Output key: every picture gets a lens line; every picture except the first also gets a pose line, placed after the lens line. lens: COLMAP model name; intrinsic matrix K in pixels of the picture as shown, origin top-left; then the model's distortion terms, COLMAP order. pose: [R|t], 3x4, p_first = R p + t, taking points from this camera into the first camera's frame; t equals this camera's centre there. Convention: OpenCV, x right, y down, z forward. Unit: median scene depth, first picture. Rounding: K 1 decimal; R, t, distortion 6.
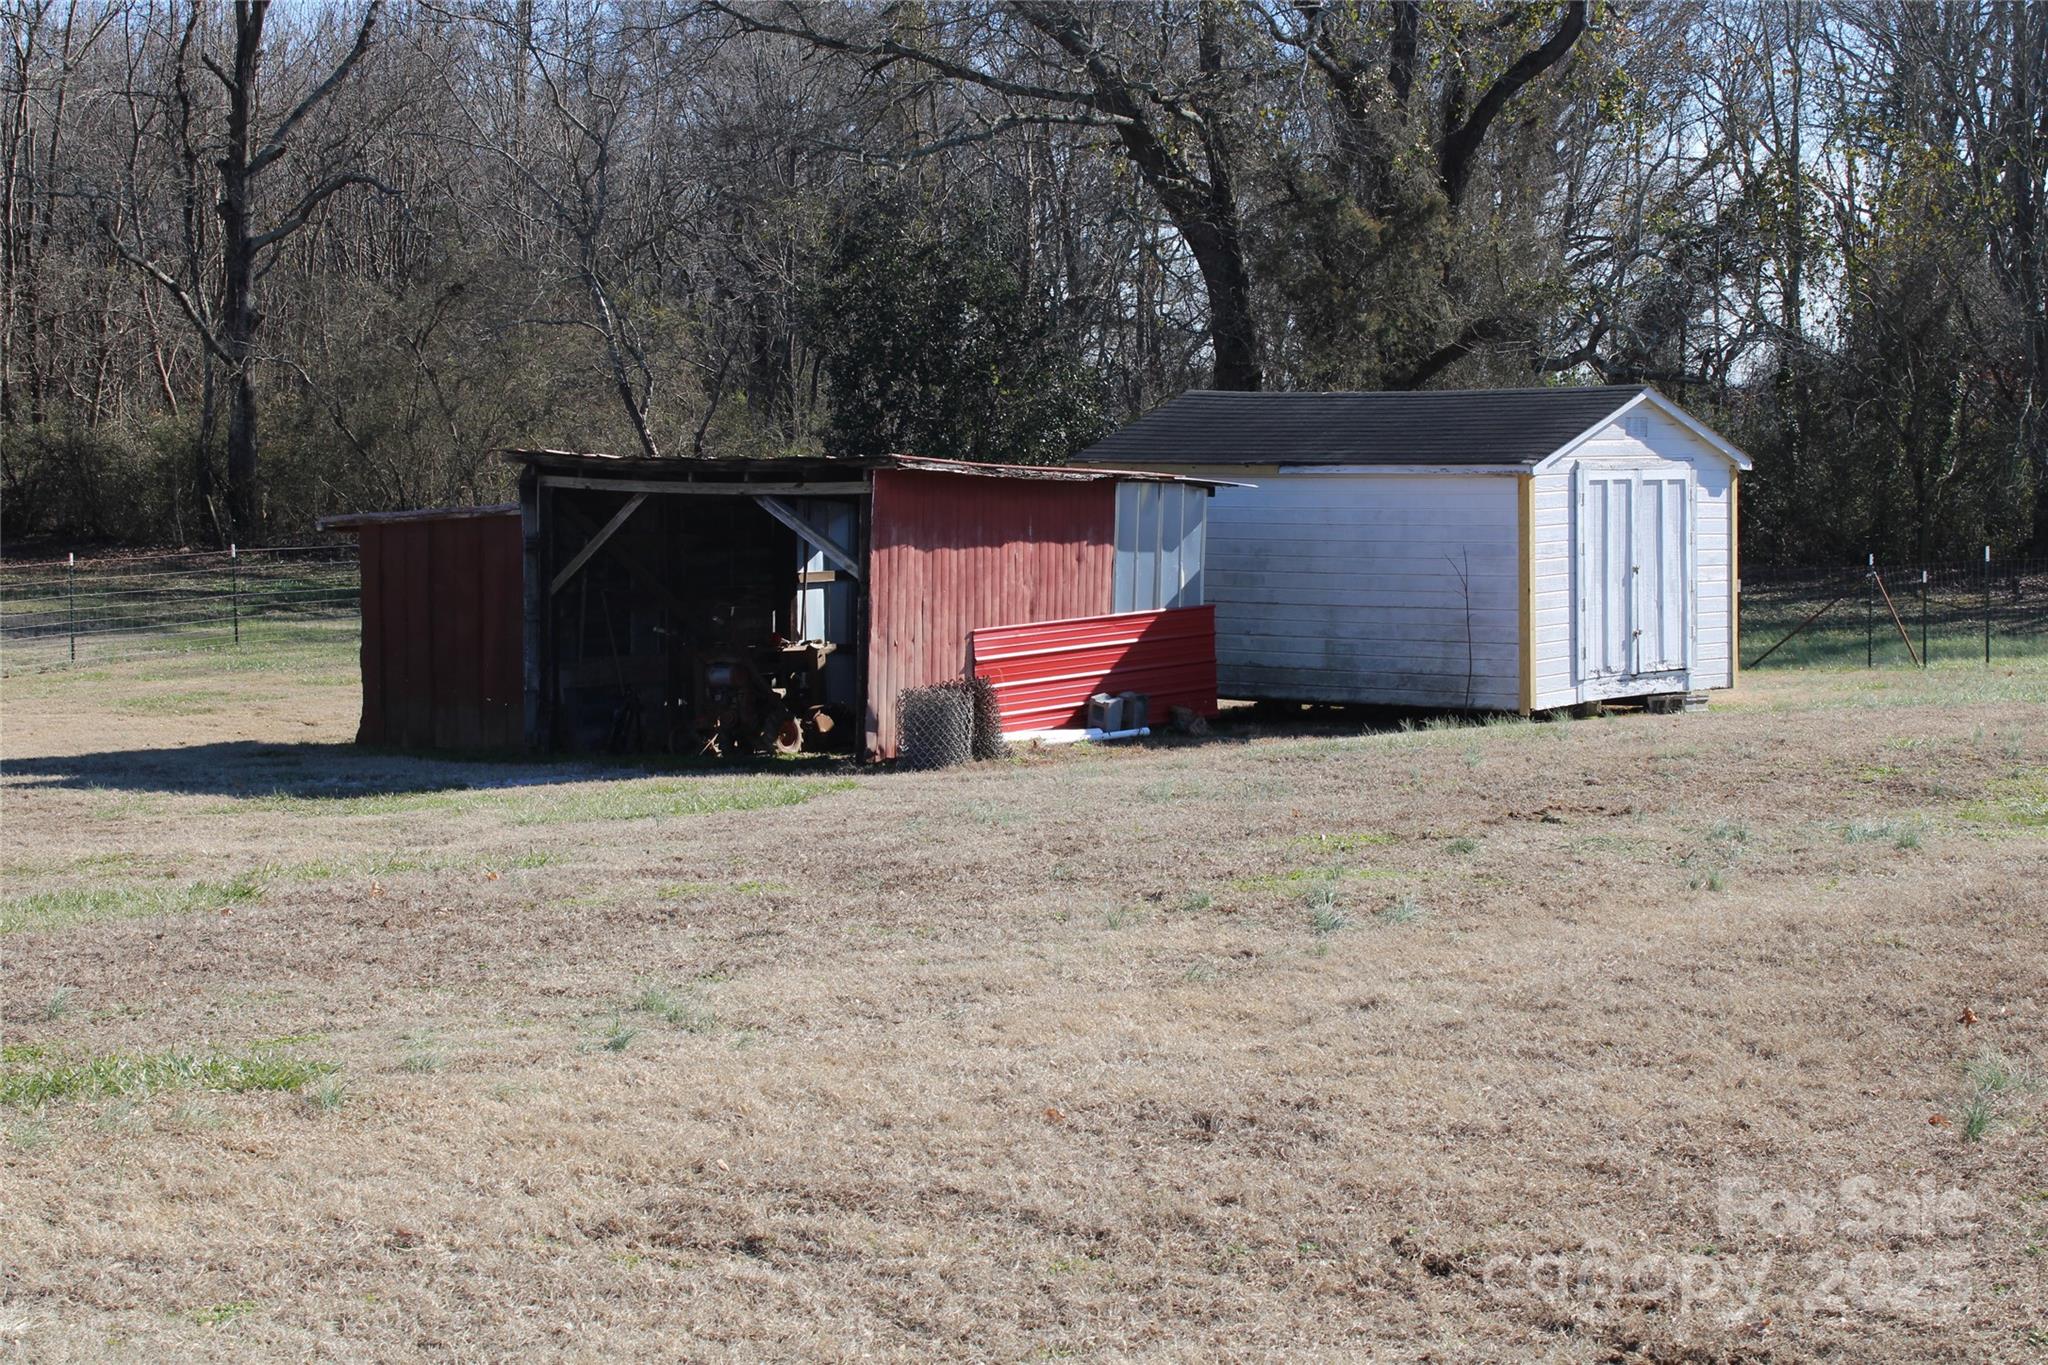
lens RADIAL K [[3598.6, 0, 1024.1], [0, 3598.6, 683.1], [0, 0, 1]] dist [-0.003045, 0.000000]
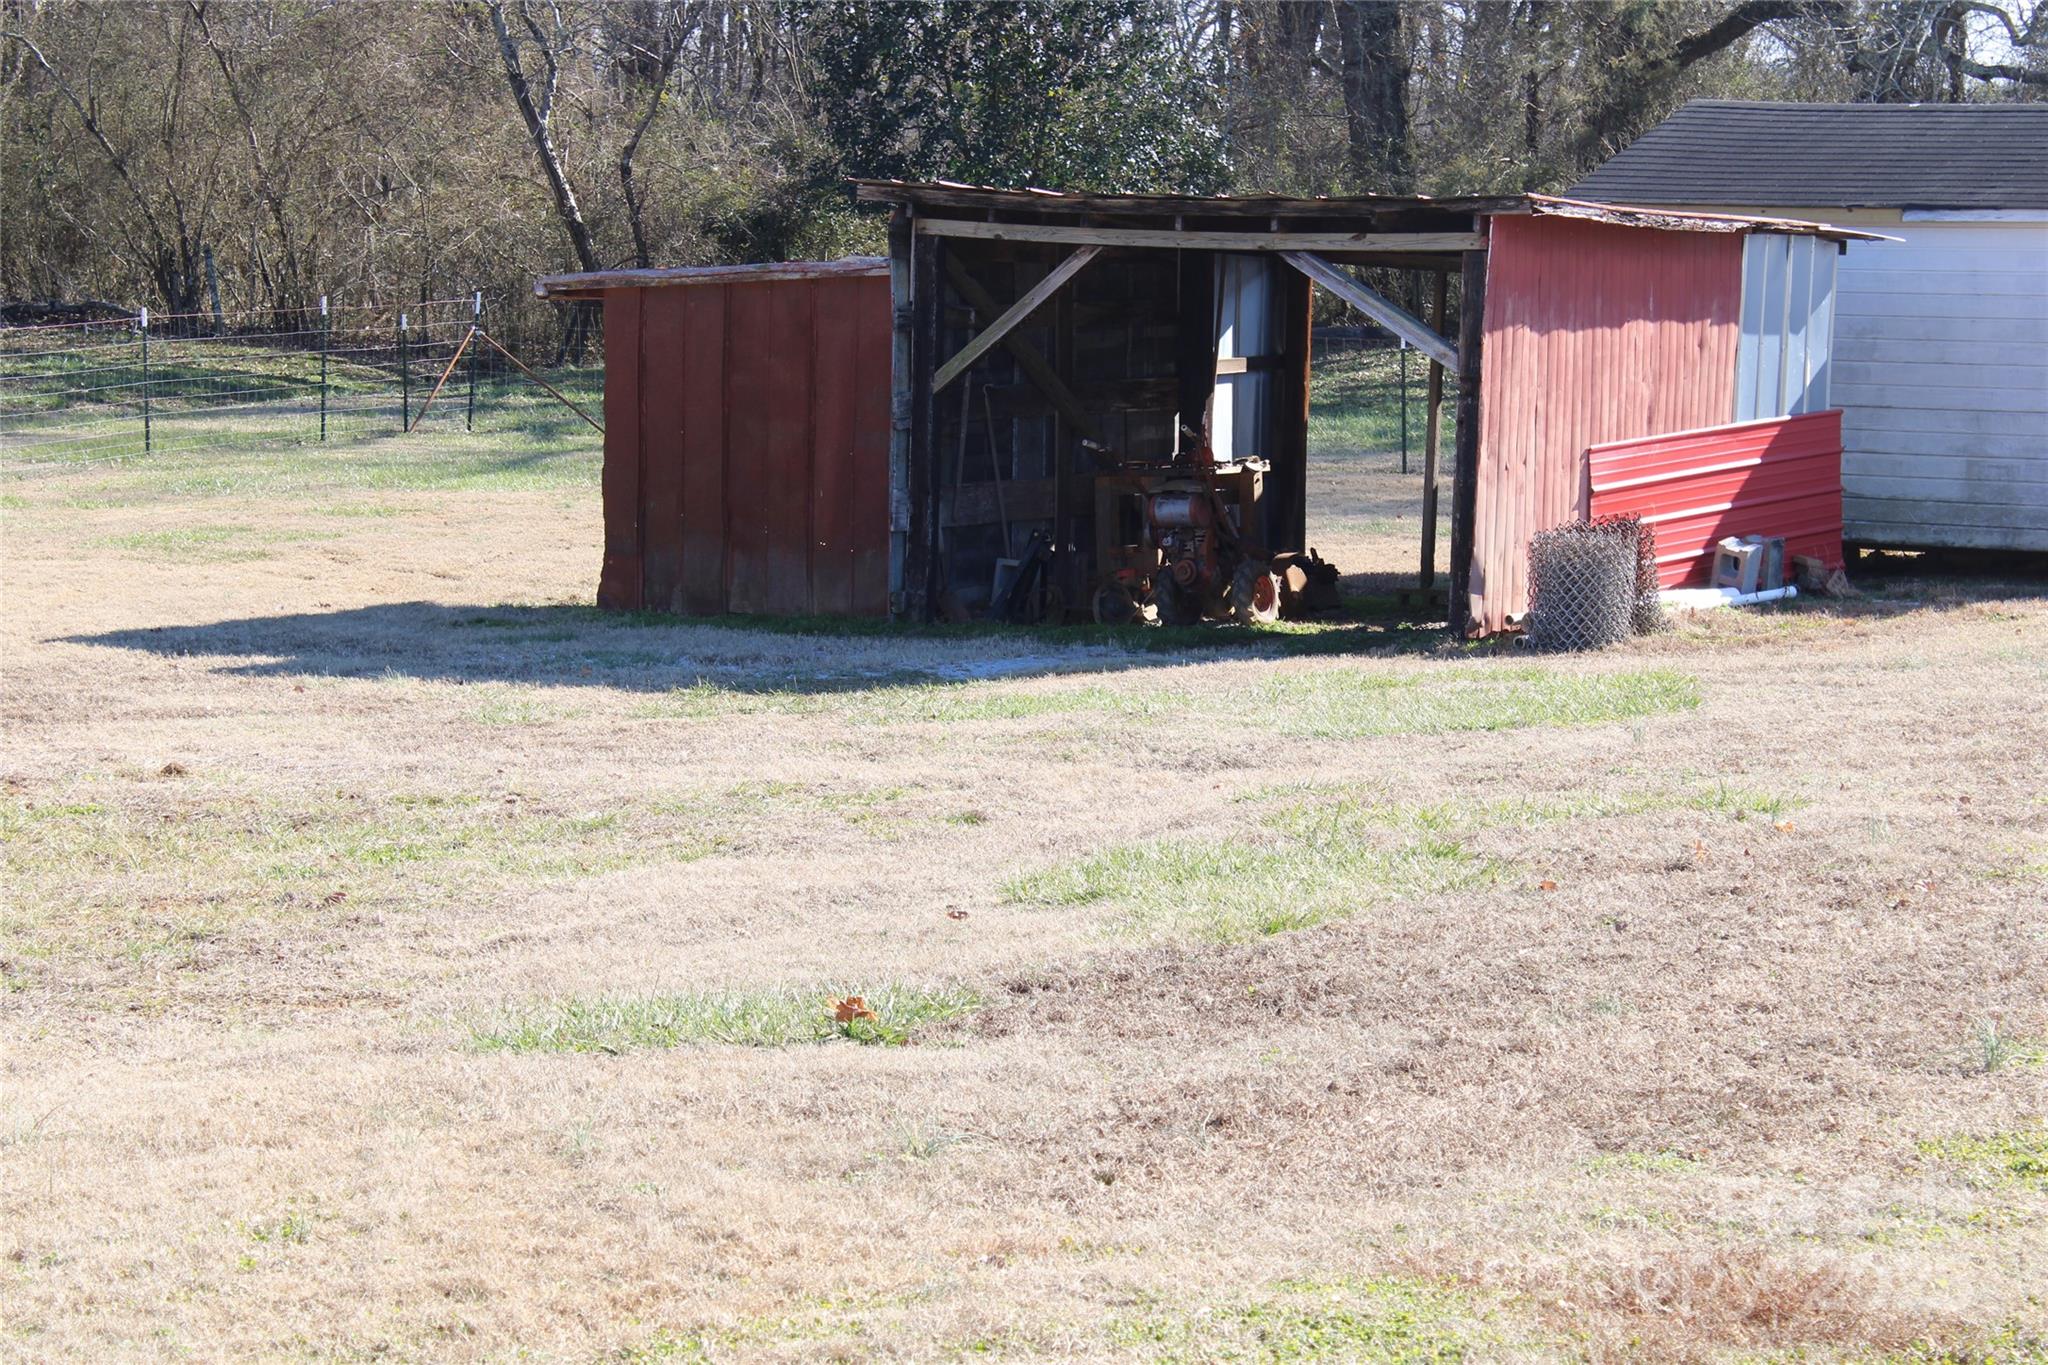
lens RADIAL K [[5078.2, 0, 1023.8], [0, 5078.2, 682.2], [0, 0, 1]] dist [0.058537, 0.000000]
pose [[0.996561, -0.000093, 0.082861, -0.197320], [-0.002932, 0.999334, 0.036381, -0.004577], [-0.082809, -0.036499, 0.995897, 0.028190]]
